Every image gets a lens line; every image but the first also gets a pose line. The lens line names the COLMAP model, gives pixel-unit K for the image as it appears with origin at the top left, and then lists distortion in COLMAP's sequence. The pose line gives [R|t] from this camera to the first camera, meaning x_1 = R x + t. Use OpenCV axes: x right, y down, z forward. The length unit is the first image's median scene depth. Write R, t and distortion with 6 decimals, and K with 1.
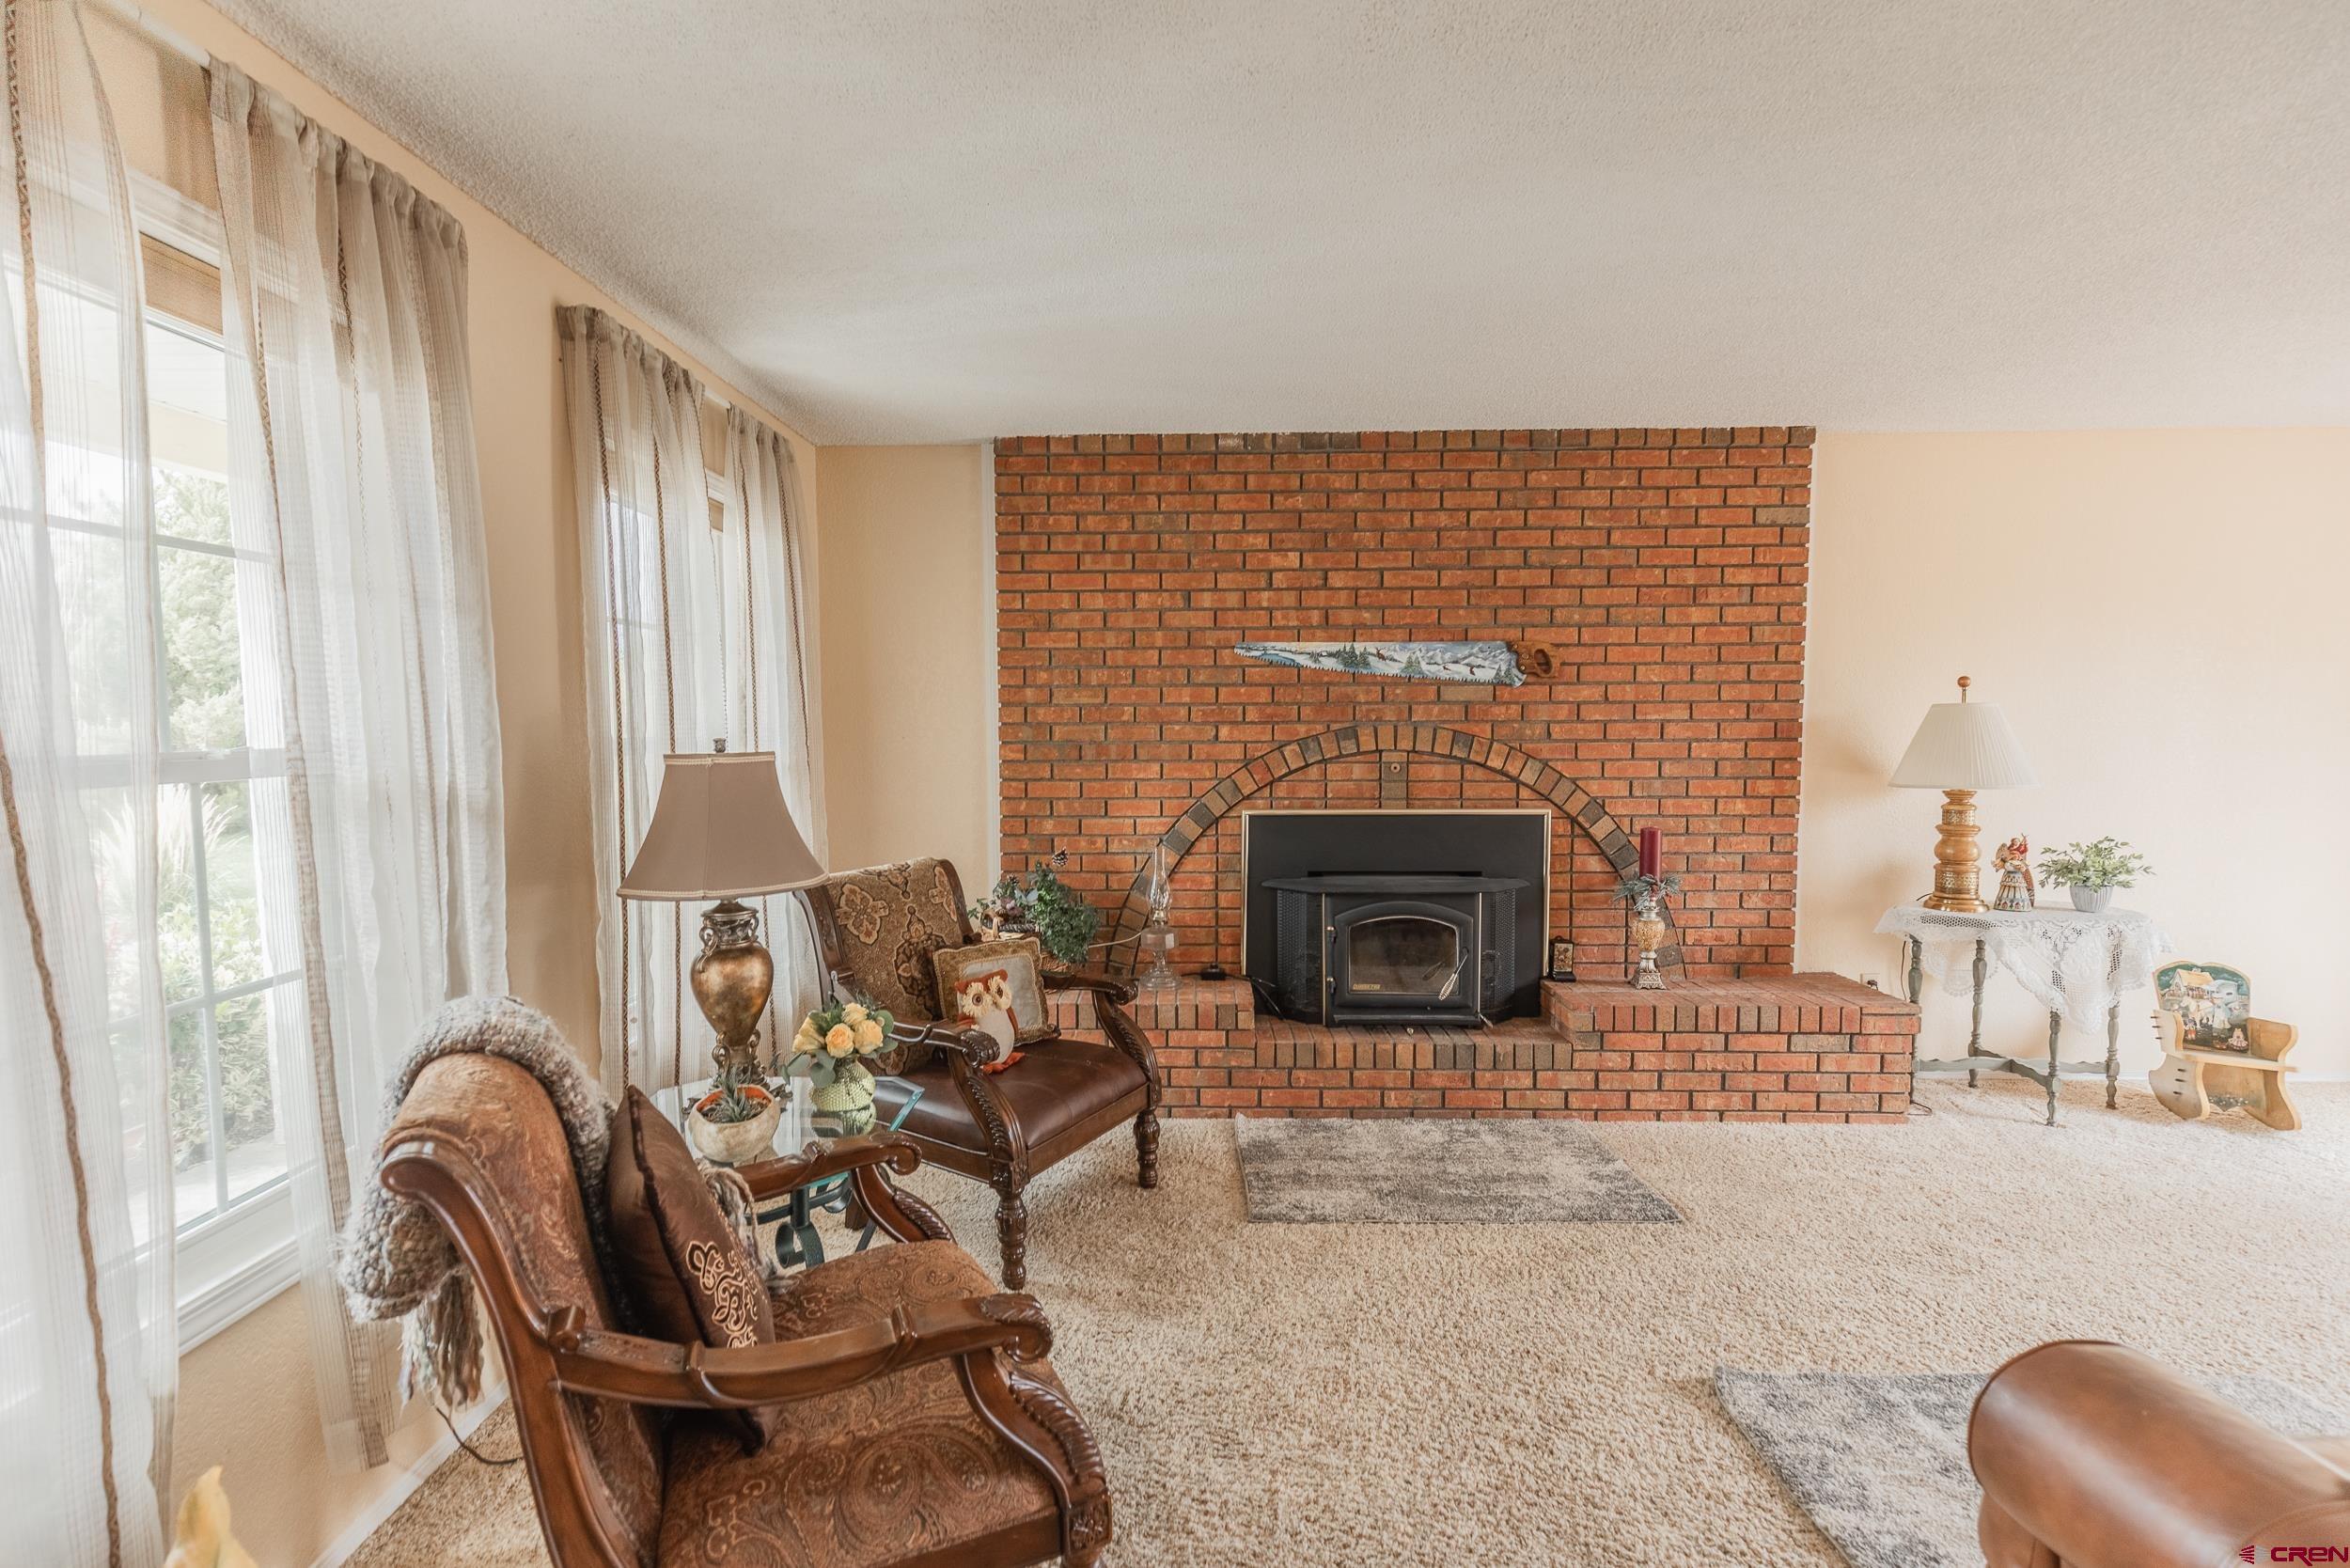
lens RADIAL K [[1074.0, 0, 1171.1], [0, 1074.0, 788.3], [0, 0, 1]] dist [0.001731, 0.000392]
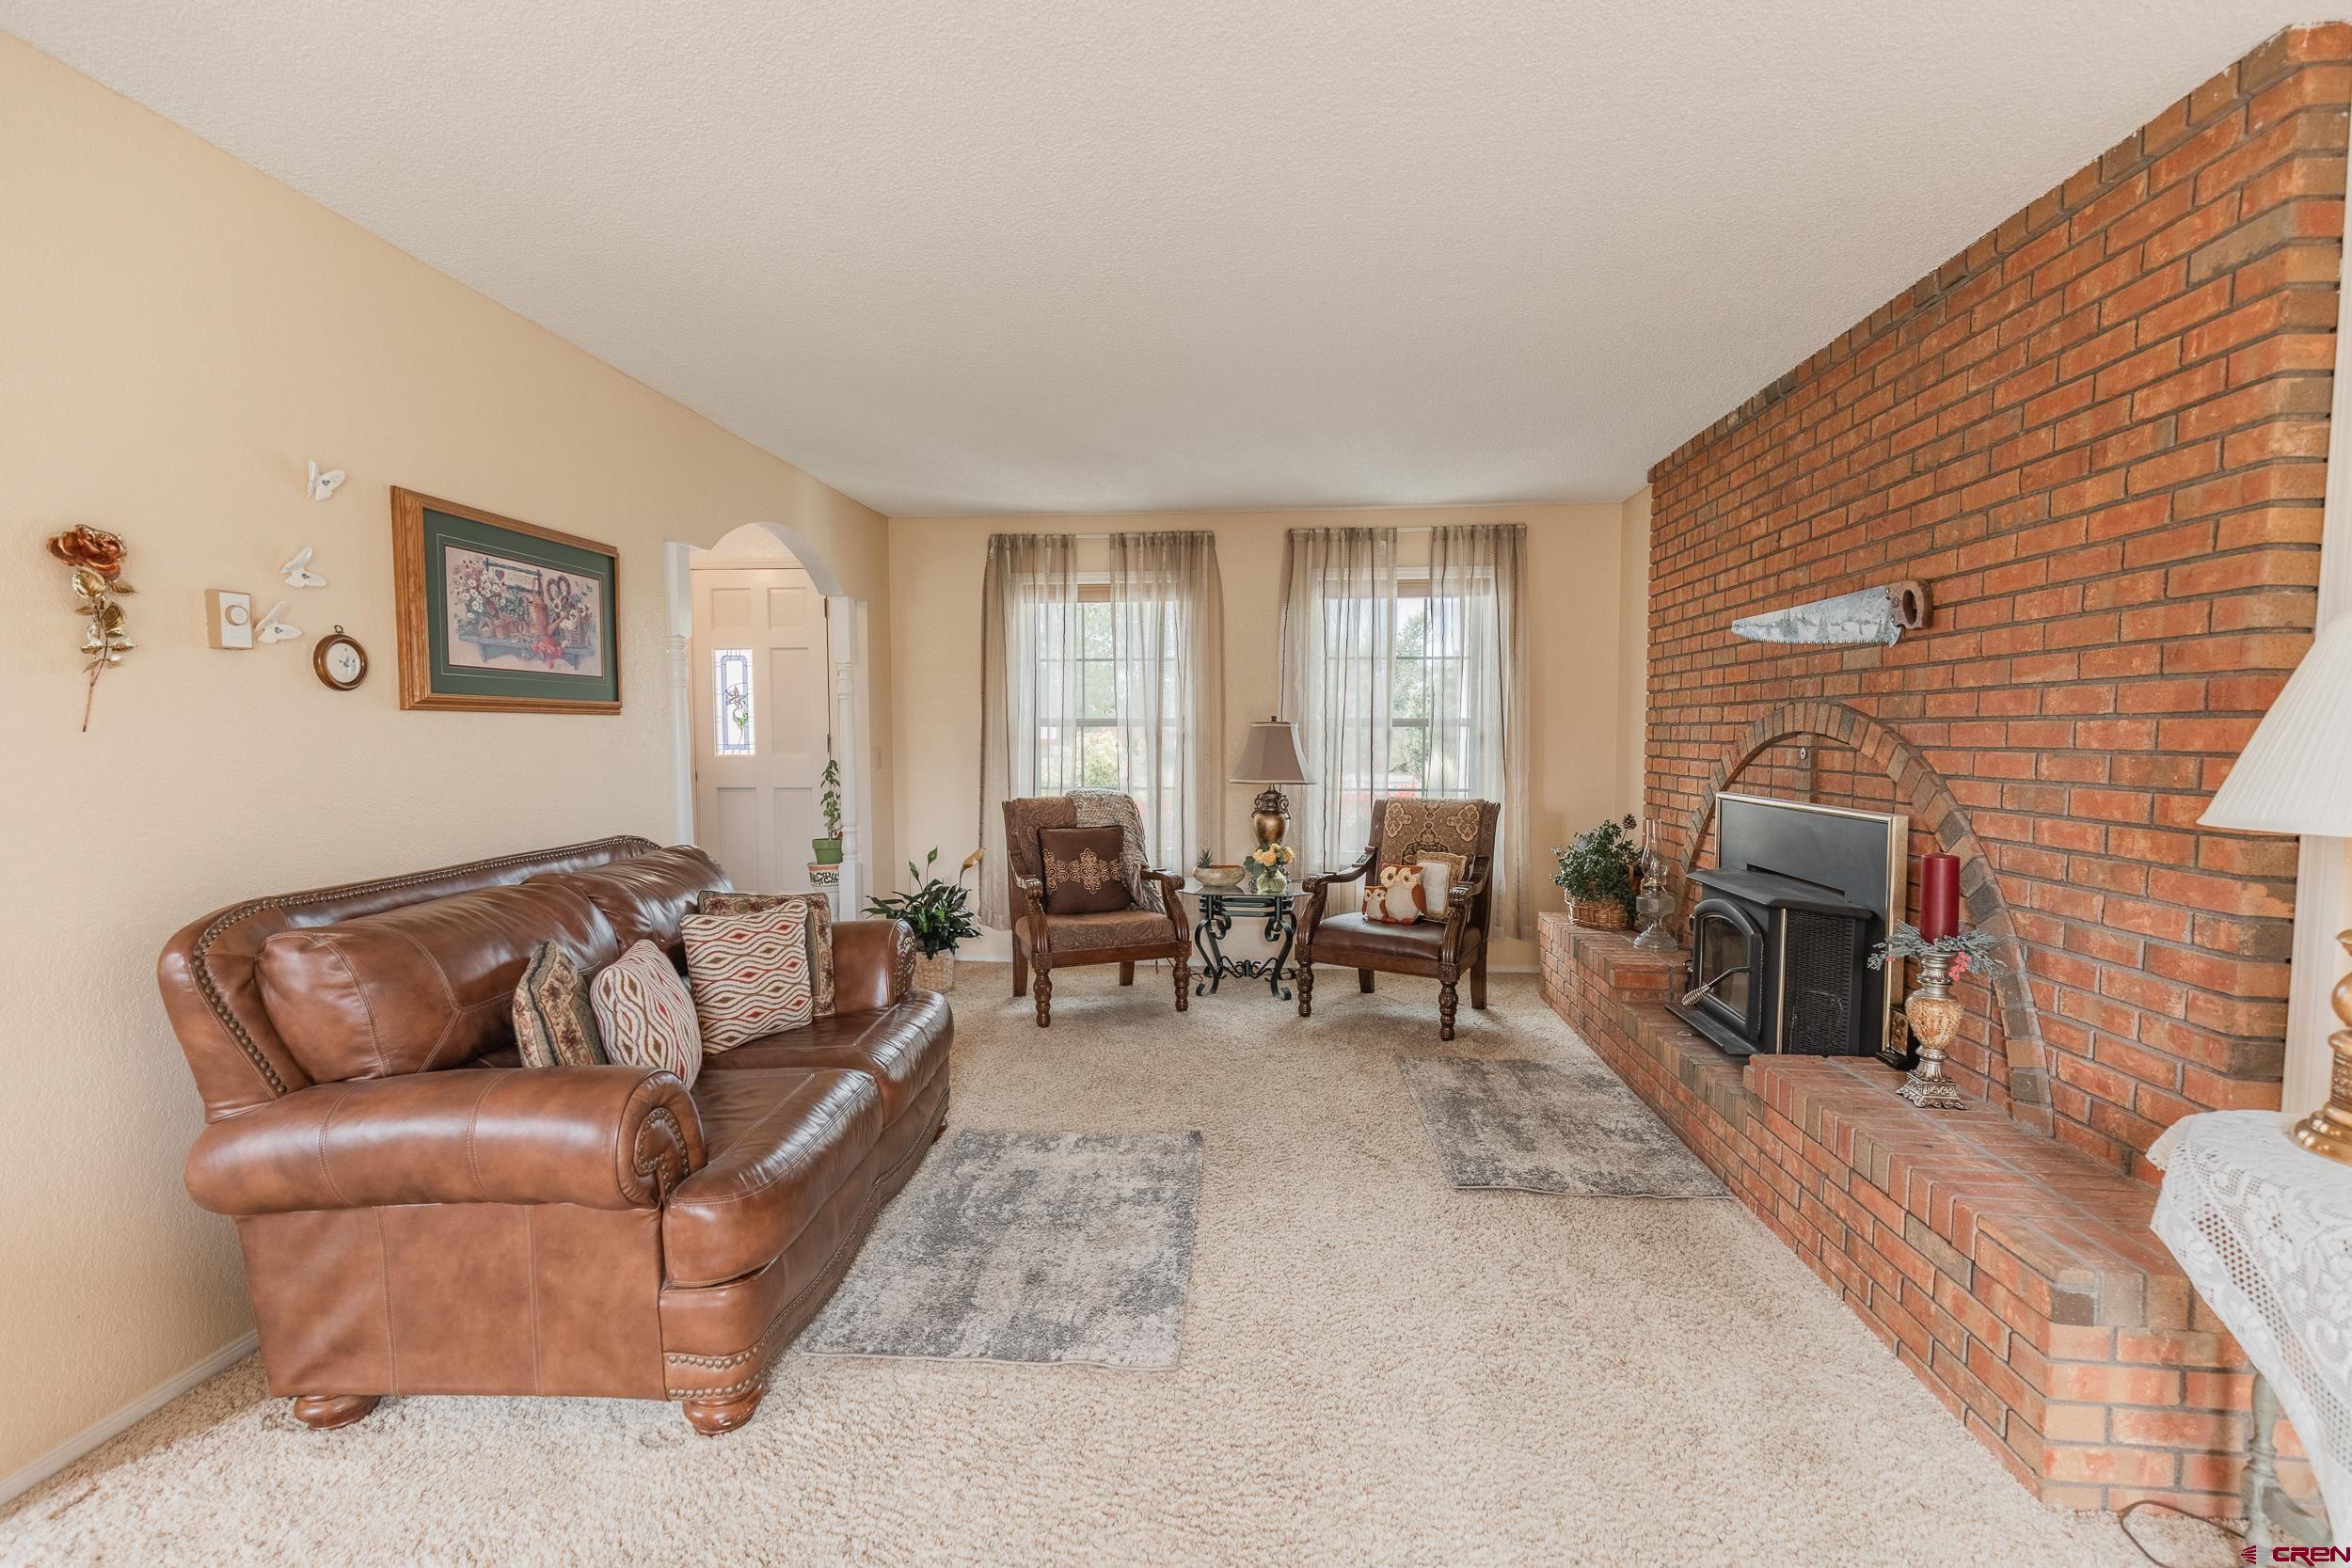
lens RADIAL K [[1074.7, 0, 1165.6], [0, 1074.7, 781.9], [0, 0, 1]] dist [0.001731, 0.000392]
pose [[-0.076122, 0.050991, -0.995794, 1.090286], [-0.062817, 0.996462, 0.055827, -0.012484], [0.995118, 0.066803, -0.072650, 0.571796]]
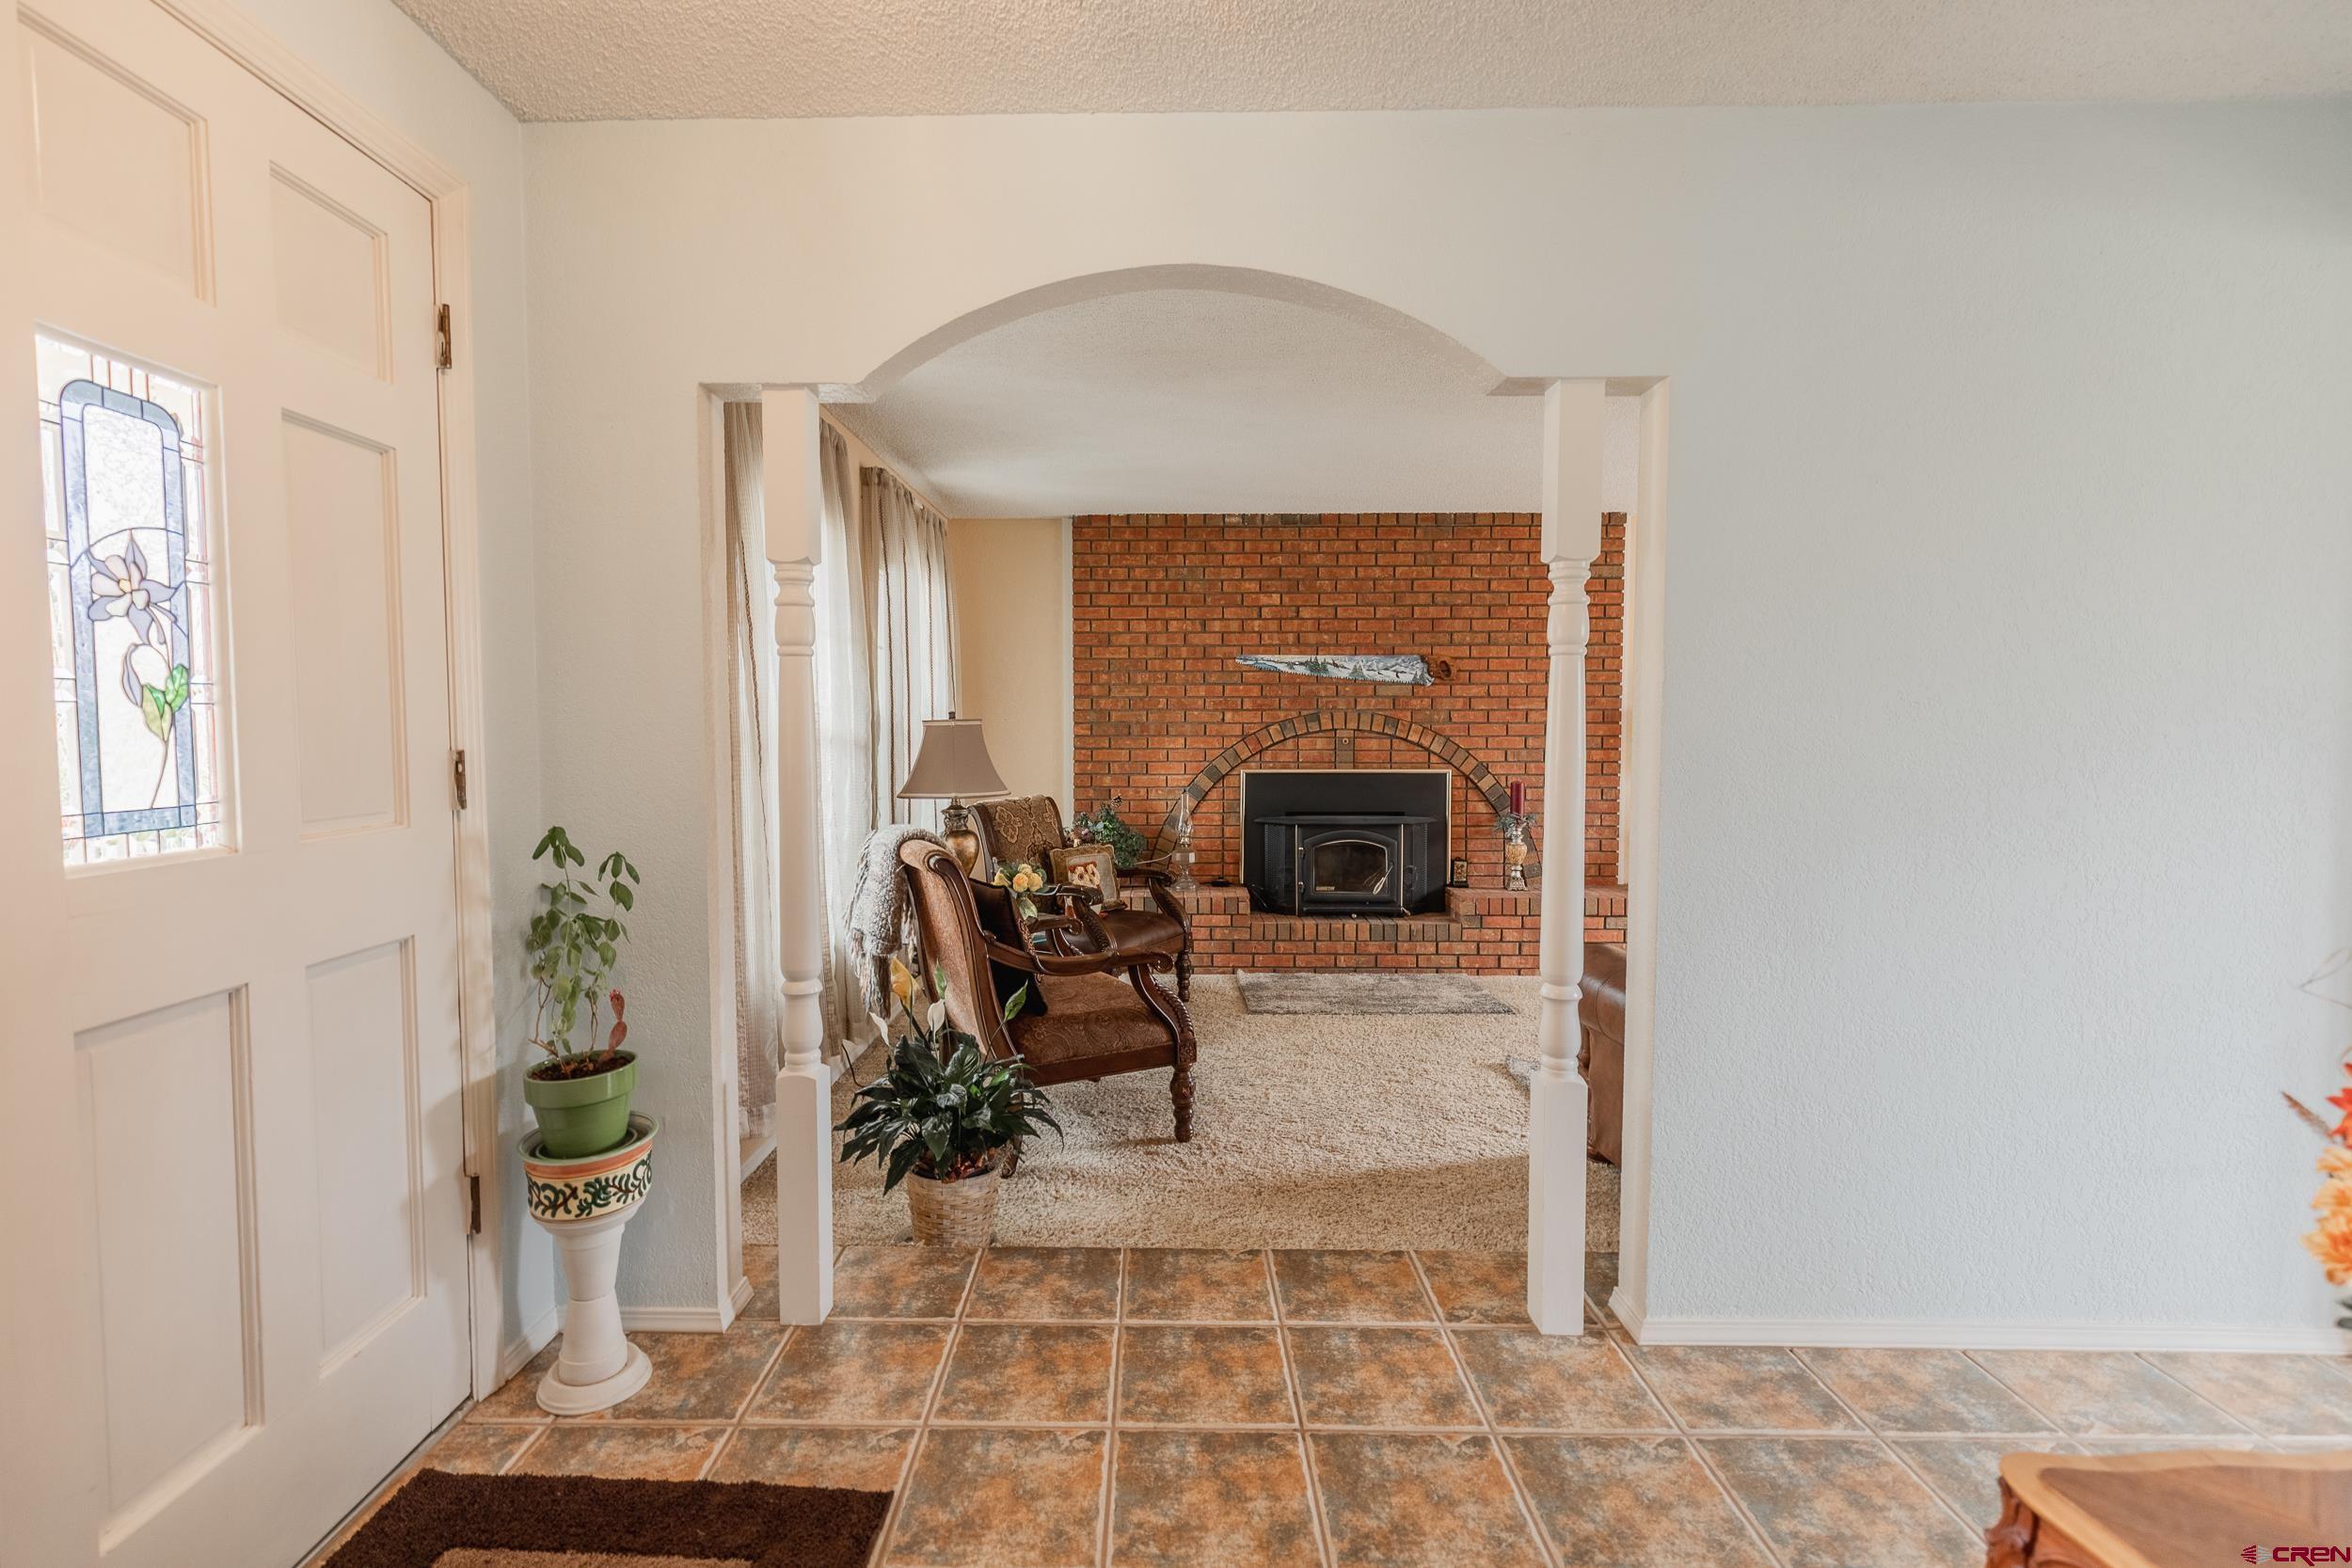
lens RADIAL K [[1074.7, 0, 1170.4], [0, 1074.7, 766.4], [0, 0, 1]] dist [0.001731, 0.000392]
pose [[0.999842, 0.002949, 0.017527, -0.055512], [-0.002539, 0.999724, -0.023363, 0.050607], [-0.017591, 0.023315, 0.999573, -0.461648]]
